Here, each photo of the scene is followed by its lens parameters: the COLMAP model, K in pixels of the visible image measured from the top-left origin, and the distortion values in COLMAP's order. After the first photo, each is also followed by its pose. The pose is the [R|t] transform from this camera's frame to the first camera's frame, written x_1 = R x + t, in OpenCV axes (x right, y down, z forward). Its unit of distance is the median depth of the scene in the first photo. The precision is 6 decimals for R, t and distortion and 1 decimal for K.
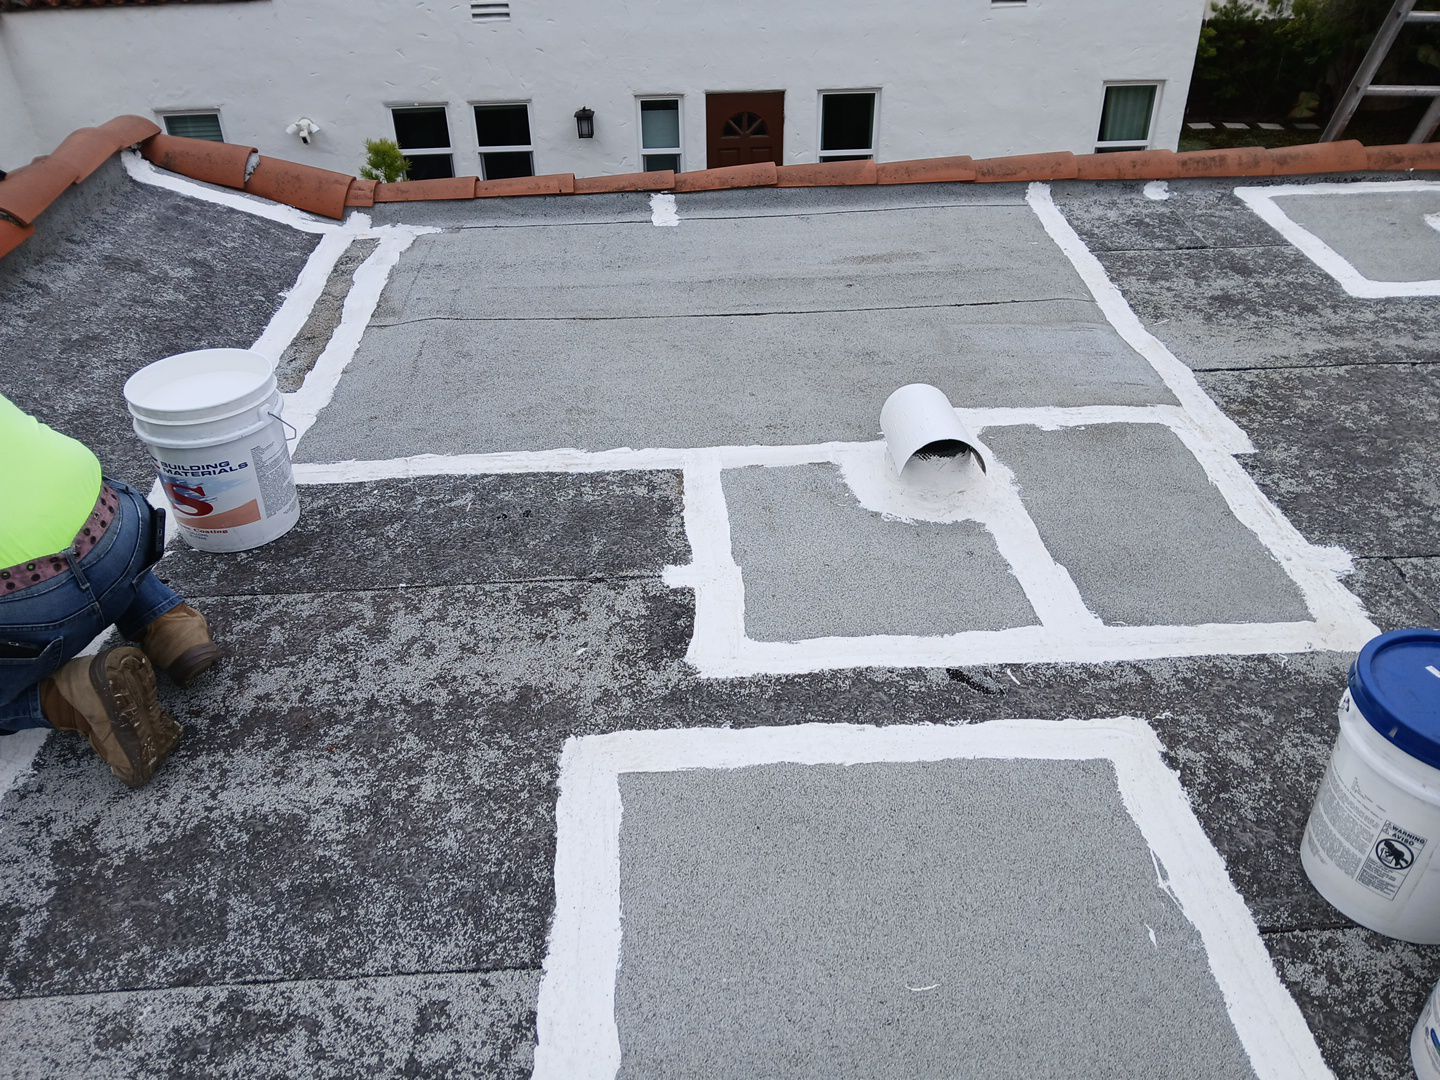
lens RADIAL K [[1171.8, 0, 720.0], [0, 1171.8, 540.0], [0, 0, 1]] dist [0.080543, -0.203390]
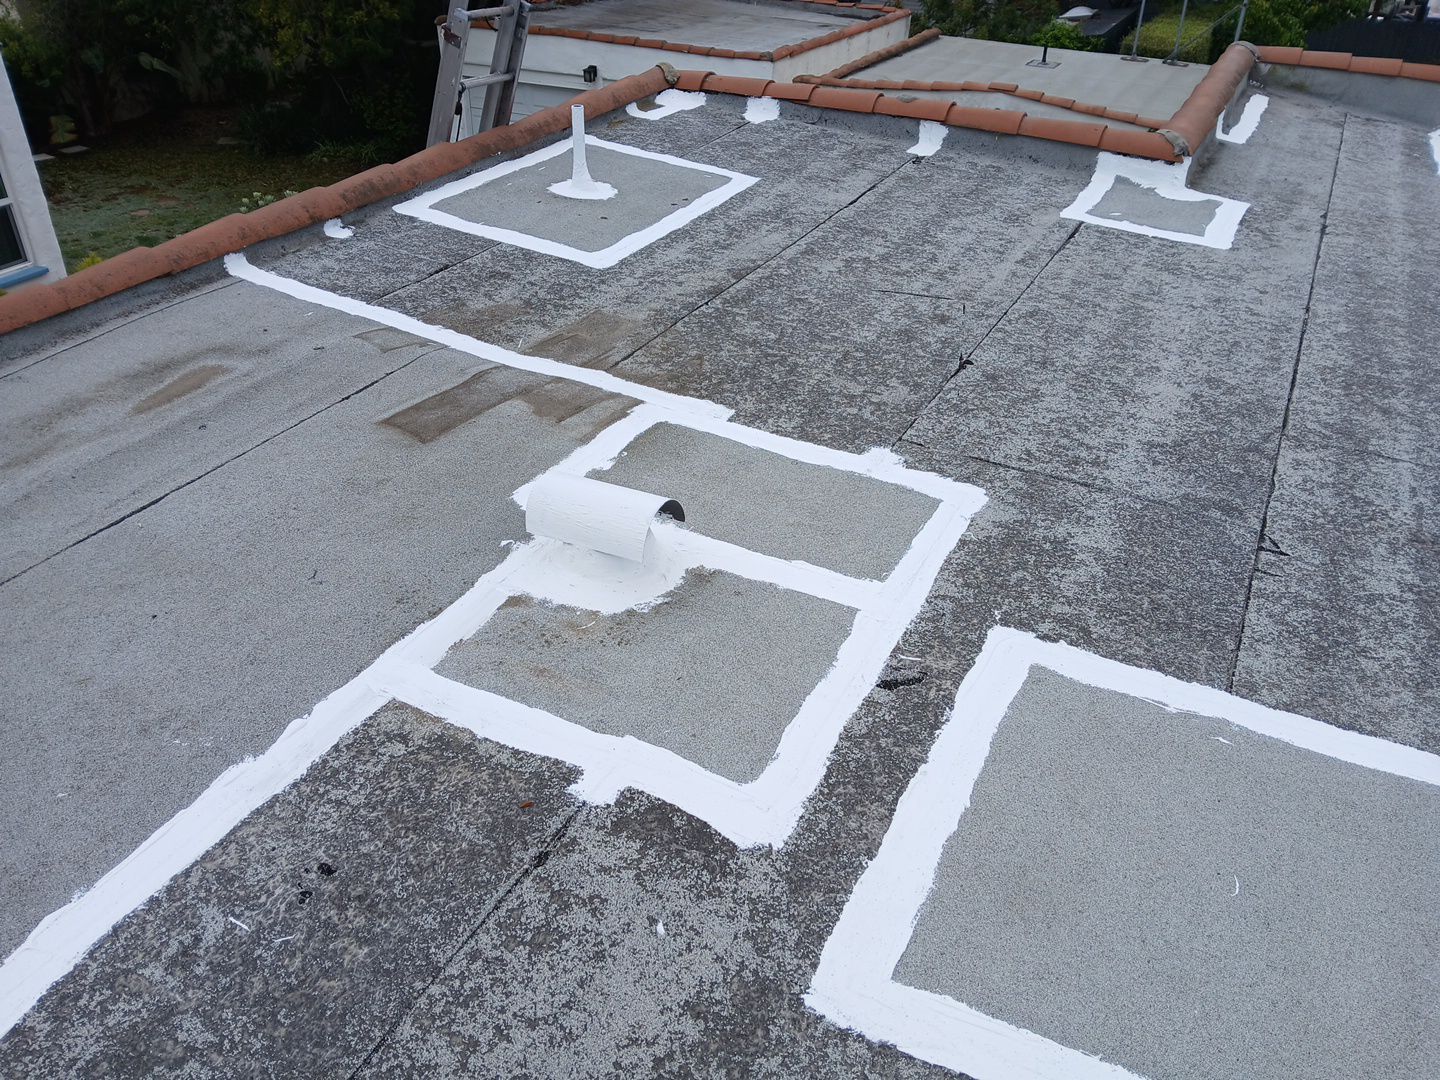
lens RADIAL K [[1113.7, 0, 738.8], [0, 1113.7, 543.8], [0, 0, 1]] dist [0.060832, -0.138888]
pose [[0.490940, -0.454529, 0.743224, -0.440417], [0.440196, 0.865618, 0.238608, -0.234169], [-0.751802, 0.210022, 0.625048, 0.363240]]
